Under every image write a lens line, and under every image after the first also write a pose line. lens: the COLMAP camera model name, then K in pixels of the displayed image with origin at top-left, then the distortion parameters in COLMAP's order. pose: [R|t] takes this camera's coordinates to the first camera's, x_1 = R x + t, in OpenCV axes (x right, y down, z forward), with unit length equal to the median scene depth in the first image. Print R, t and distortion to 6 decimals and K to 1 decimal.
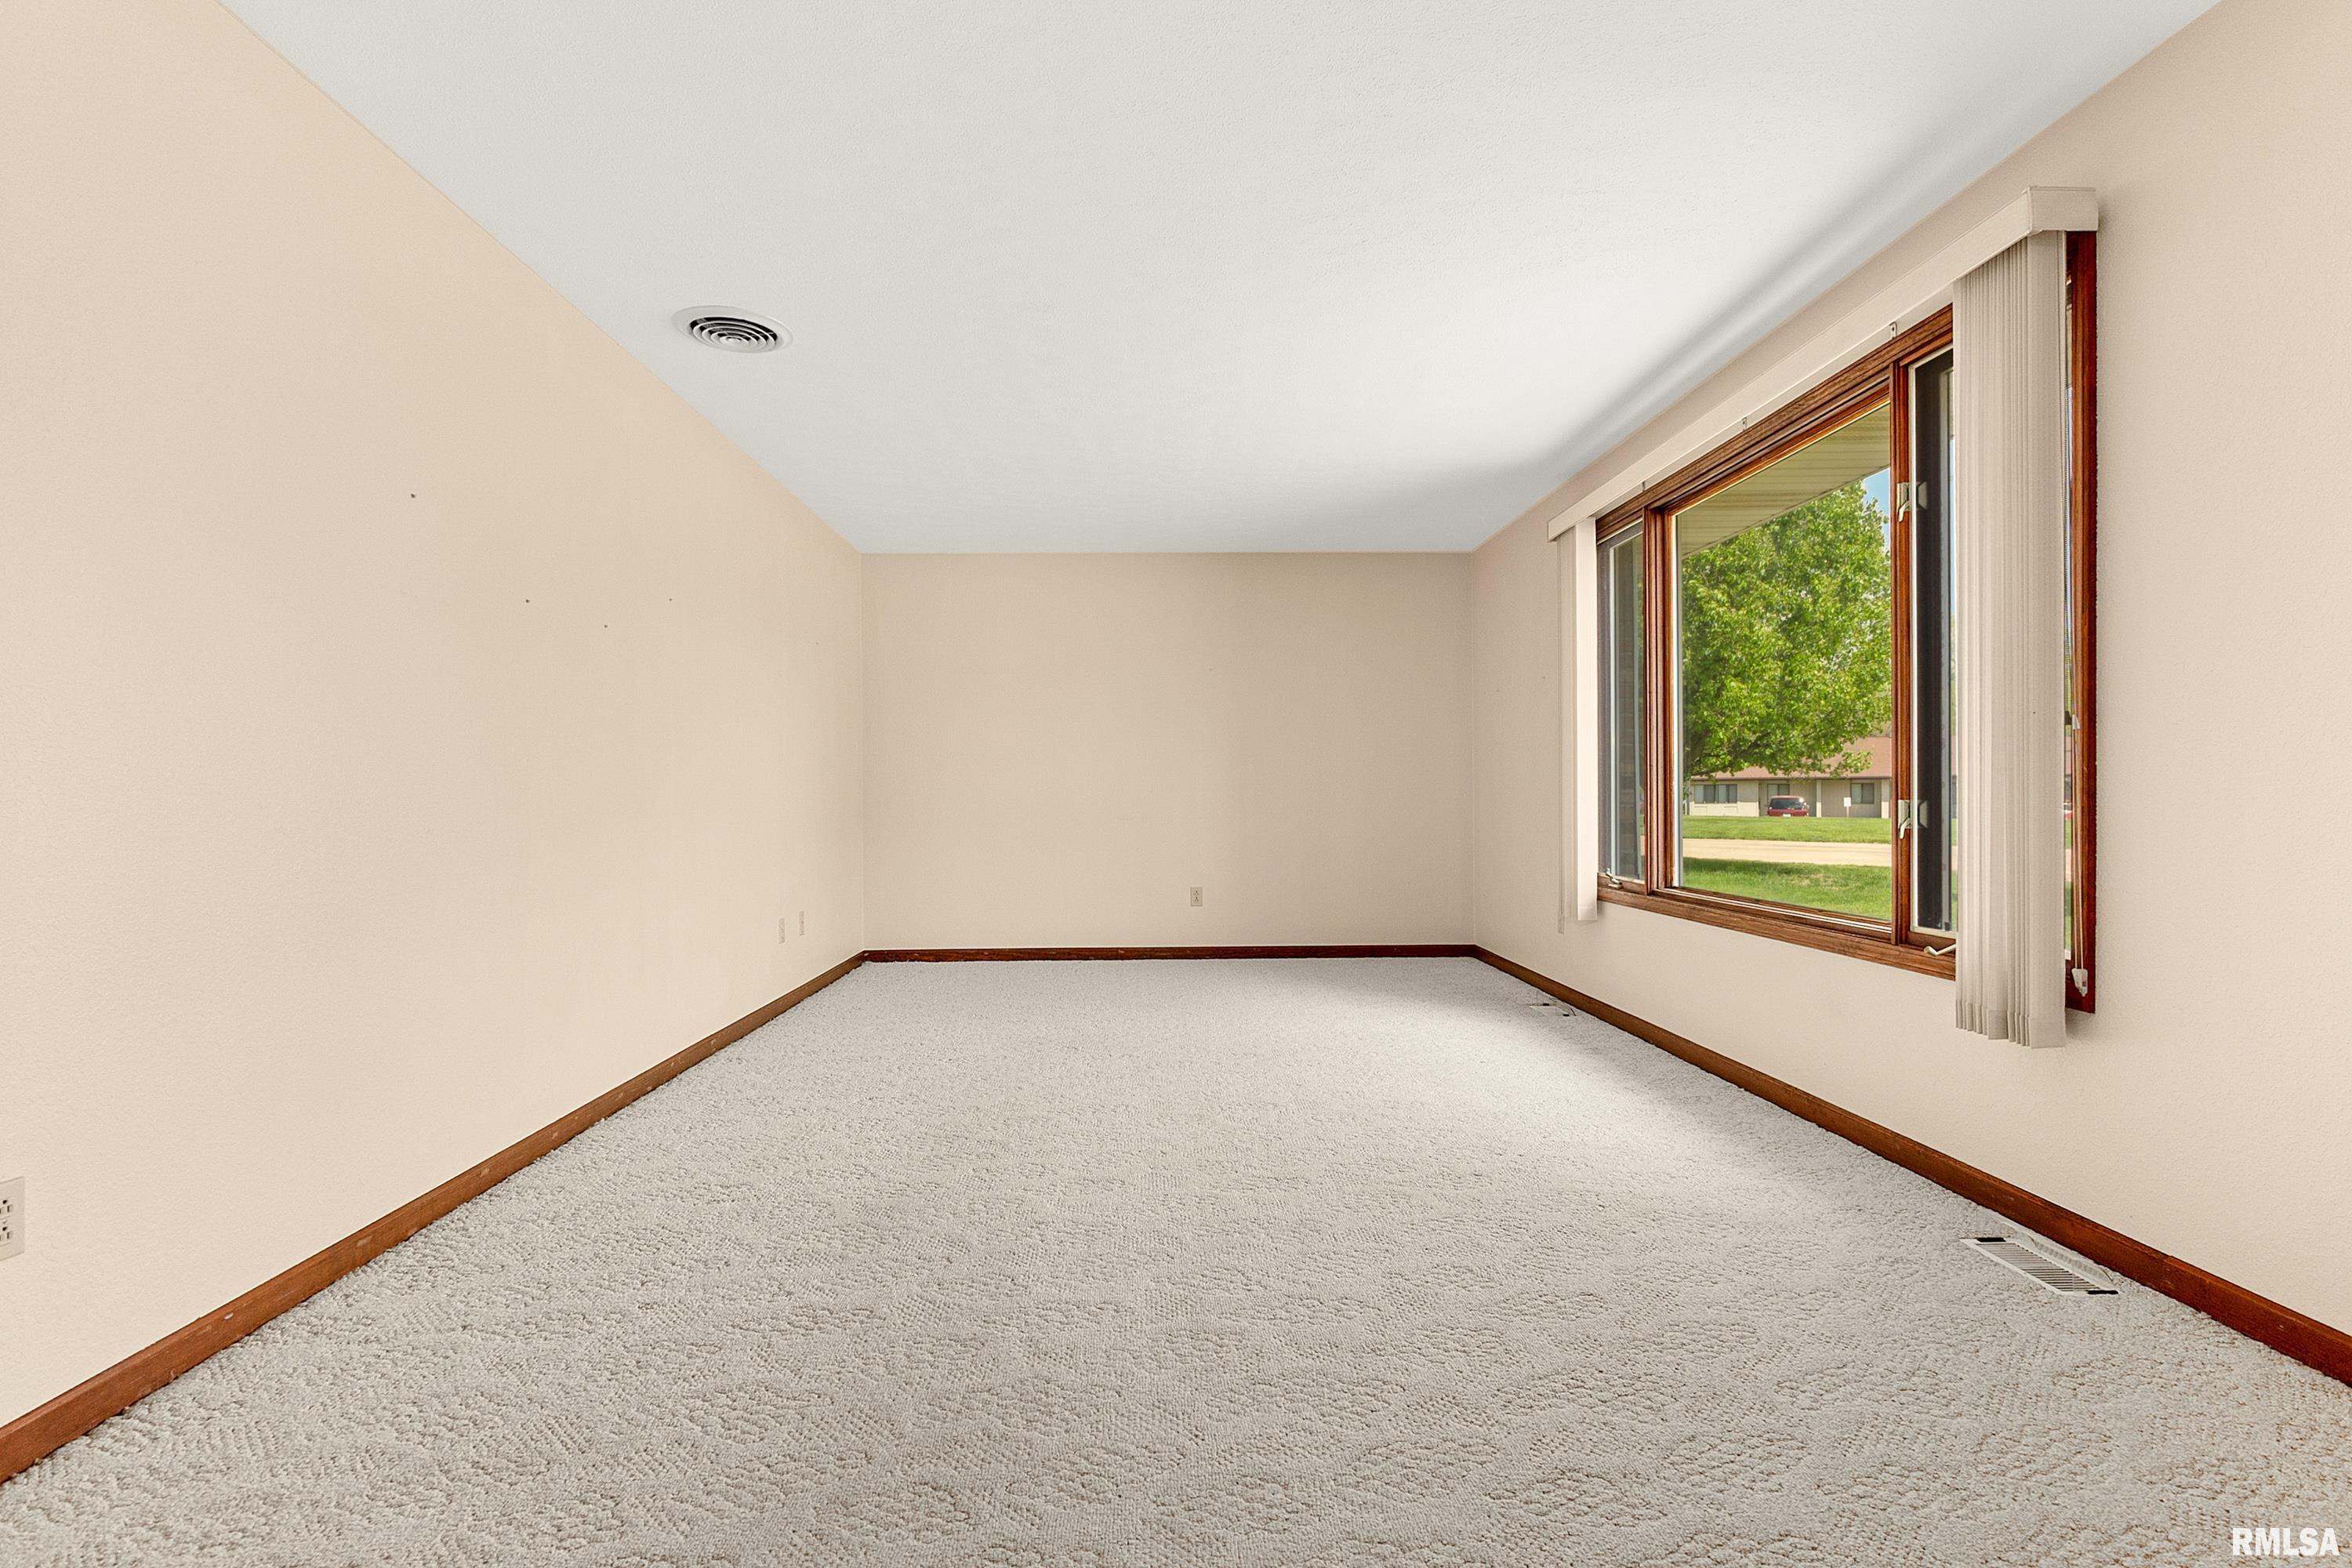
lens RADIAL K [[1181.6, 0, 1176.0], [0, 1181.6, 784.0], [0, 0, 1]] dist [0.001021, 0.000943]
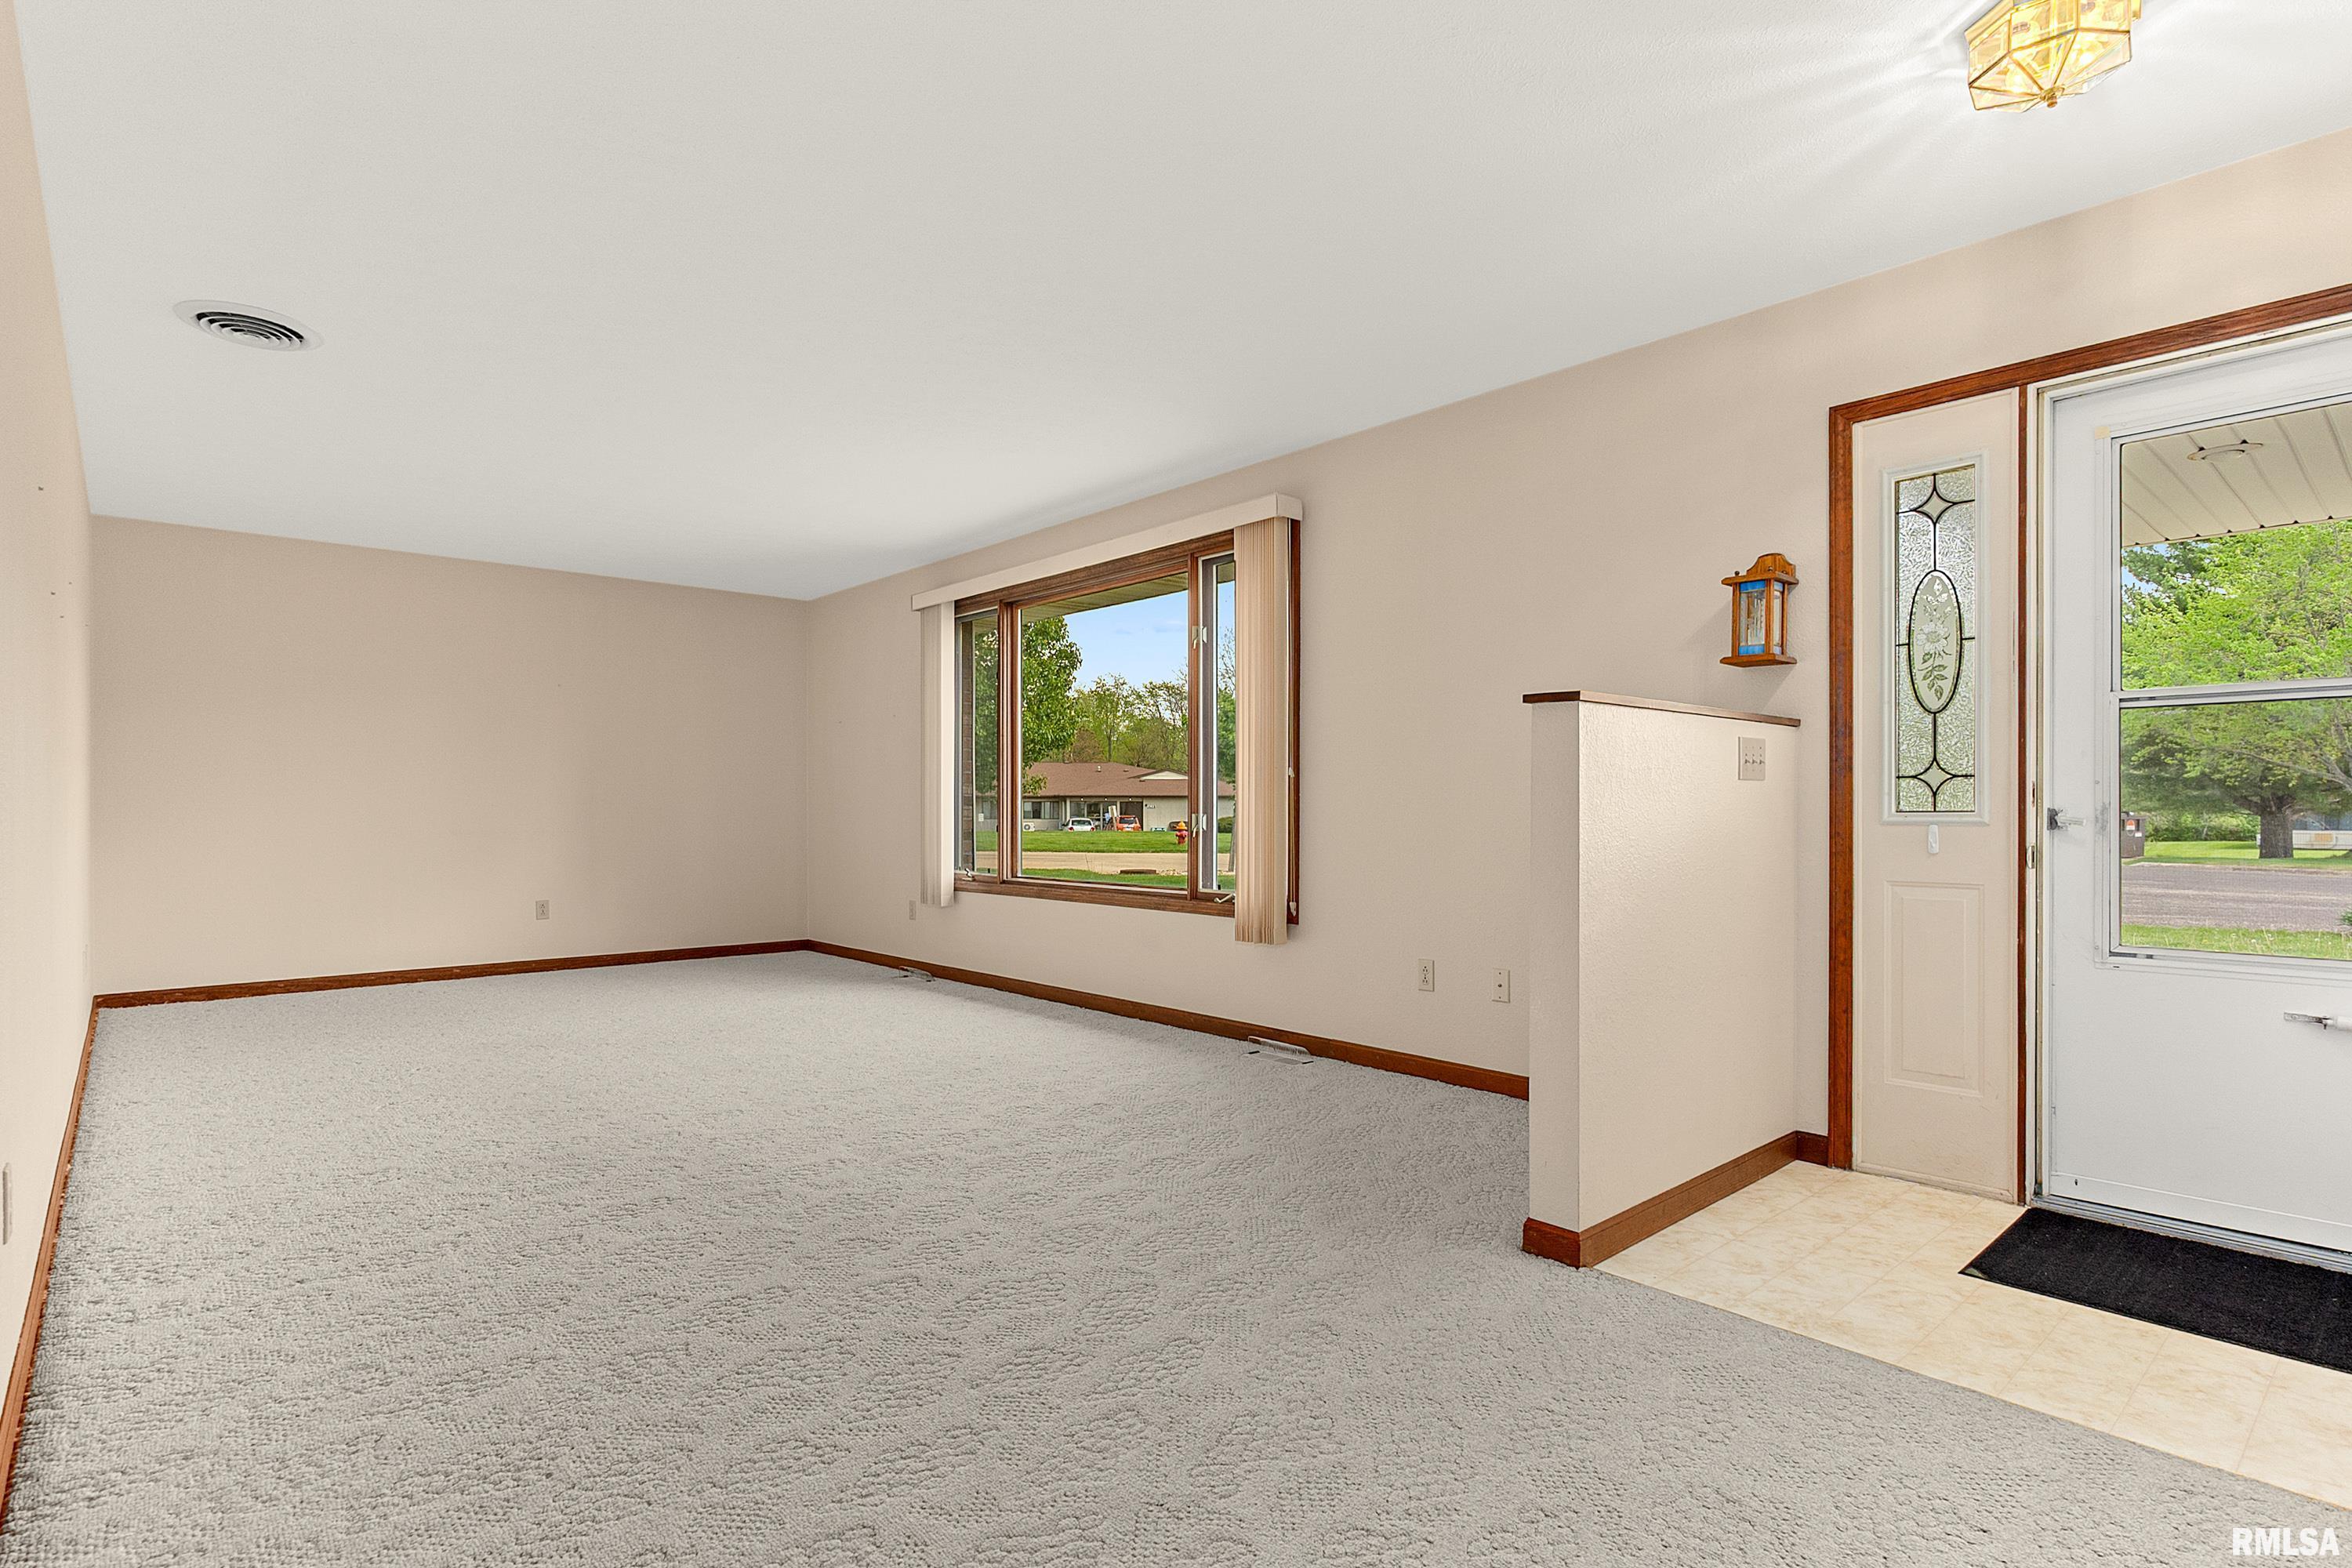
lens RADIAL K [[1182.2, 0, 1180.8], [0, 1182.2, 817.4], [0, 0, 1]] dist [-0.000303, 0.000653]
pose [[0.765221, -0.000327, 0.643768, -0.569600], [-0.009278, 0.999890, 0.011536, -0.001304], [-0.643701, -0.014801, 0.765134, -0.323793]]
